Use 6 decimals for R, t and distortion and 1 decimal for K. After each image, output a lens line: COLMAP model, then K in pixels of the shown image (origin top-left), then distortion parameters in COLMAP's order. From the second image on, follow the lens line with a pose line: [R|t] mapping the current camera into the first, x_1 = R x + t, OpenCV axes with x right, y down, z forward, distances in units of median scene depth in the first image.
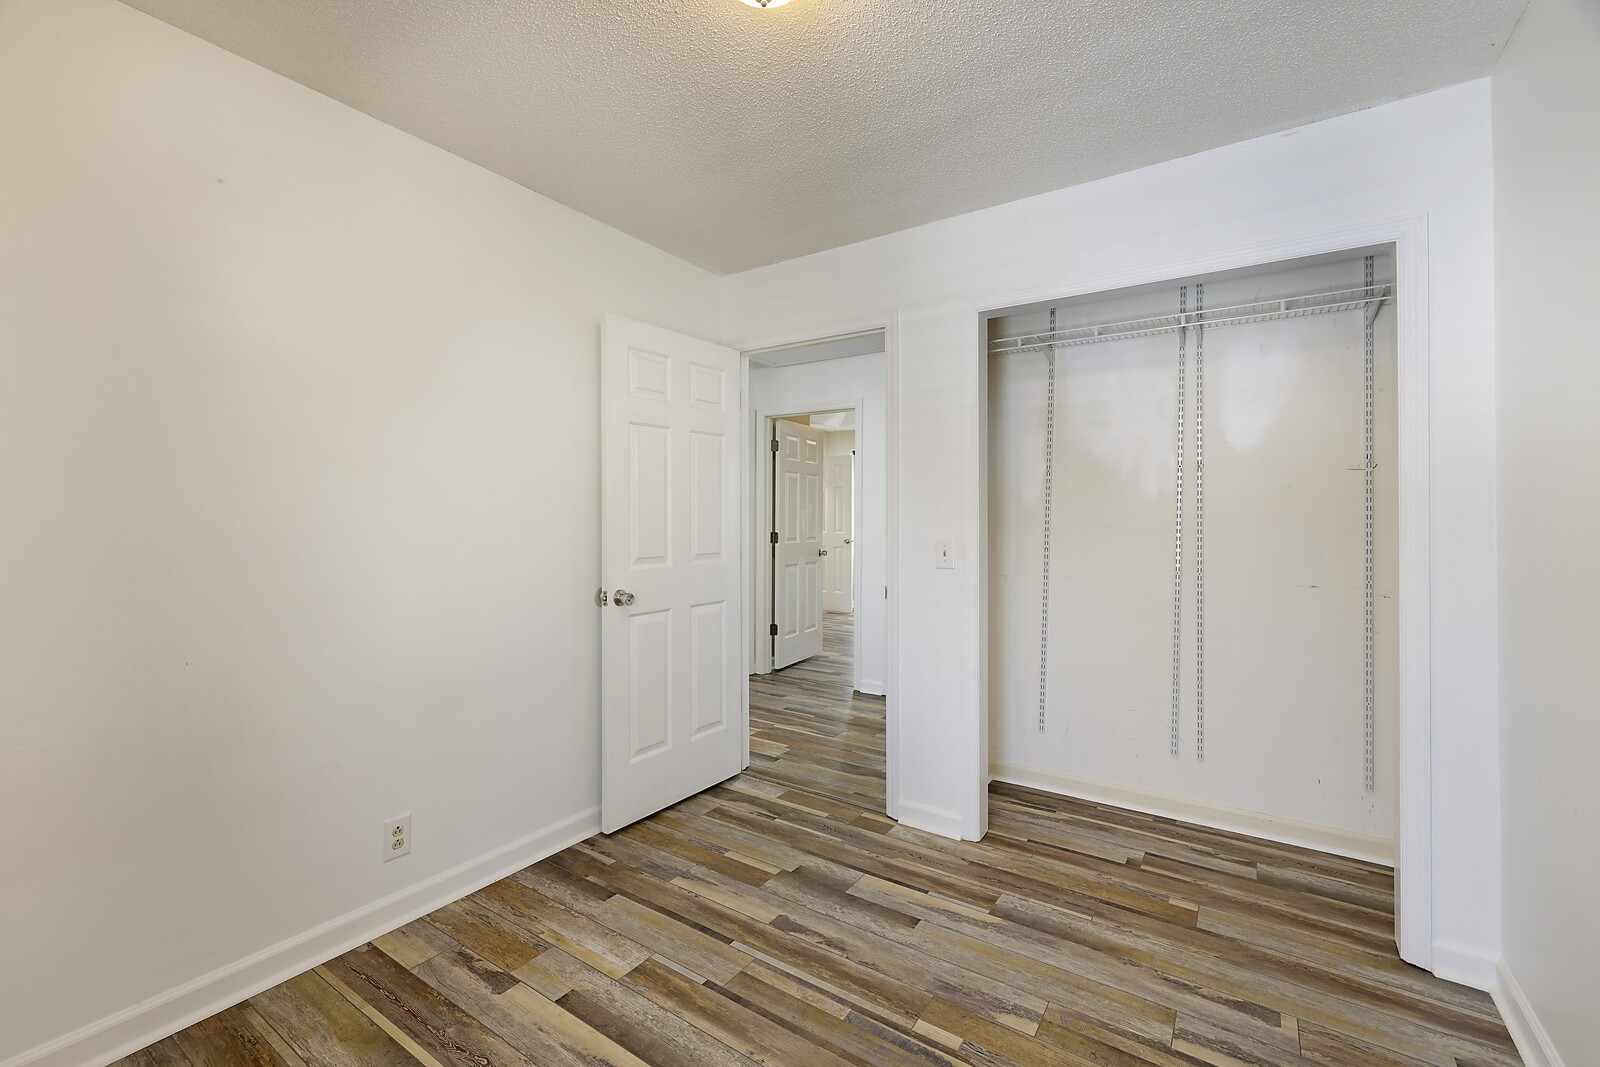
lens RADIAL K [[671.1, 0, 786.7], [0, 671.1, 529.6], [0, 0, 1]] dist [-0.000056, -0.000077]
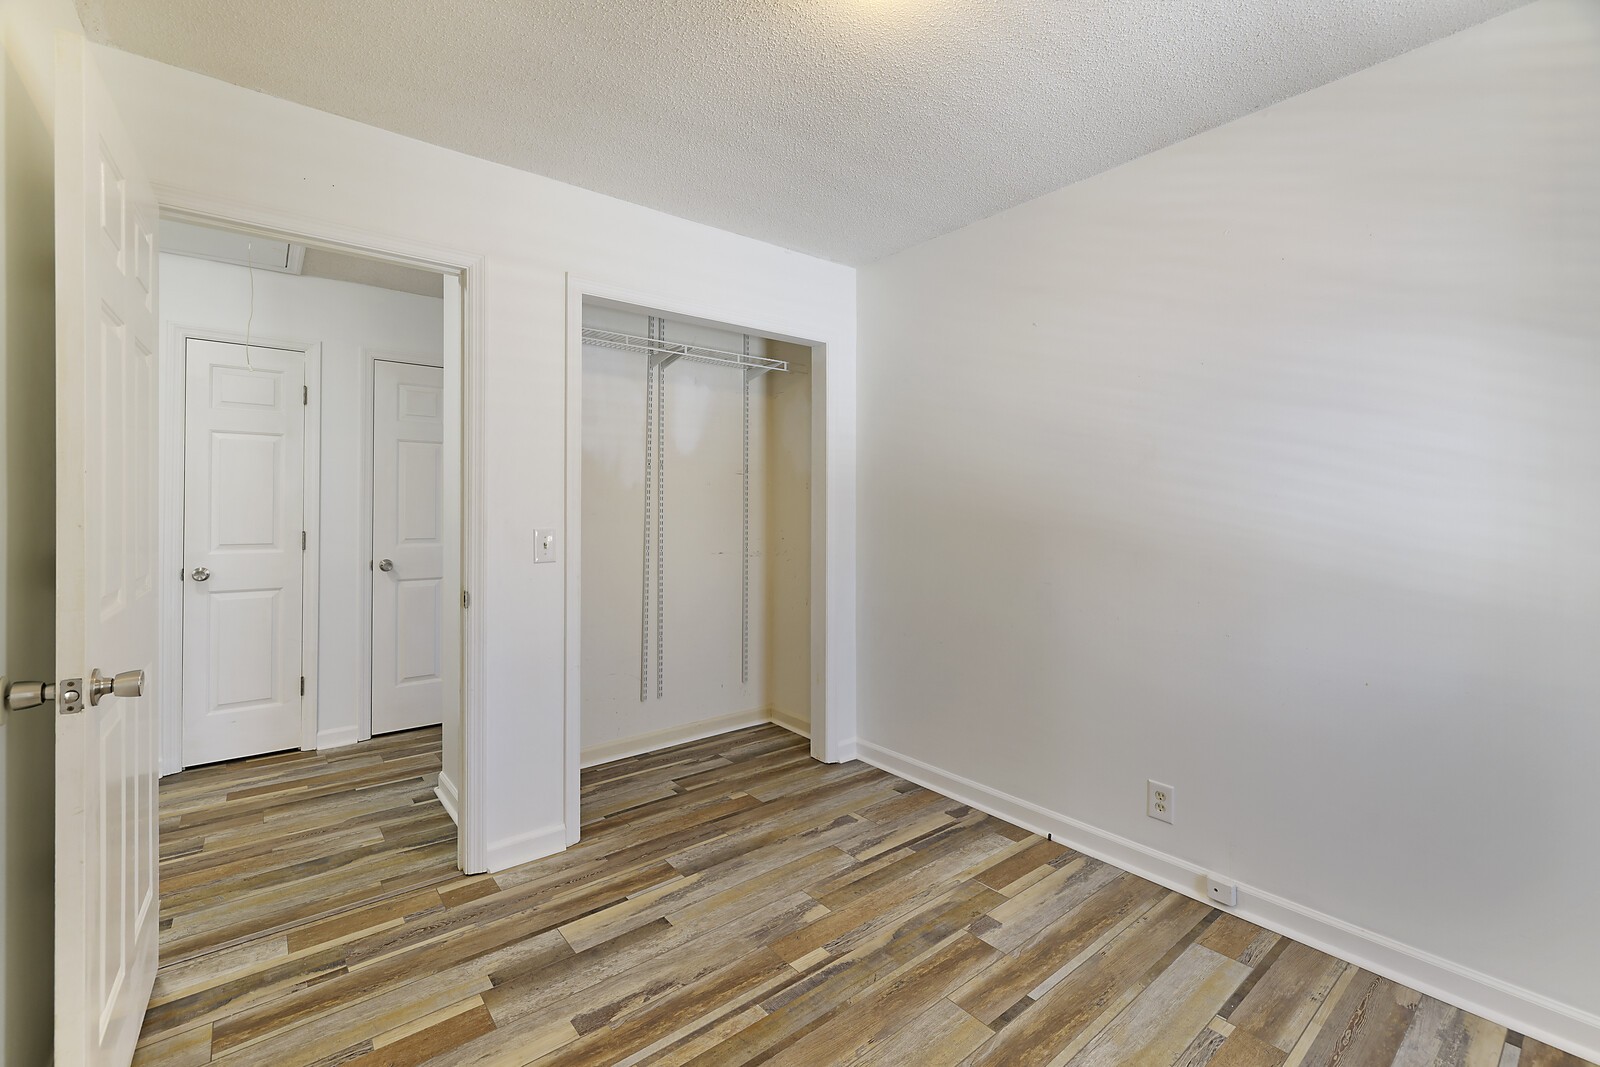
lens RADIAL K [[671.1, 0, 758.7], [0, 671.1, 515.1], [0, 0, 1]] dist [-0.000056, -0.000077]
pose [[0.314467, -0.014672, 0.949155, -0.642362], [0.017290, 0.999803, 0.009726, -0.010496], [-0.949111, 0.013353, 0.314659, 0.525874]]
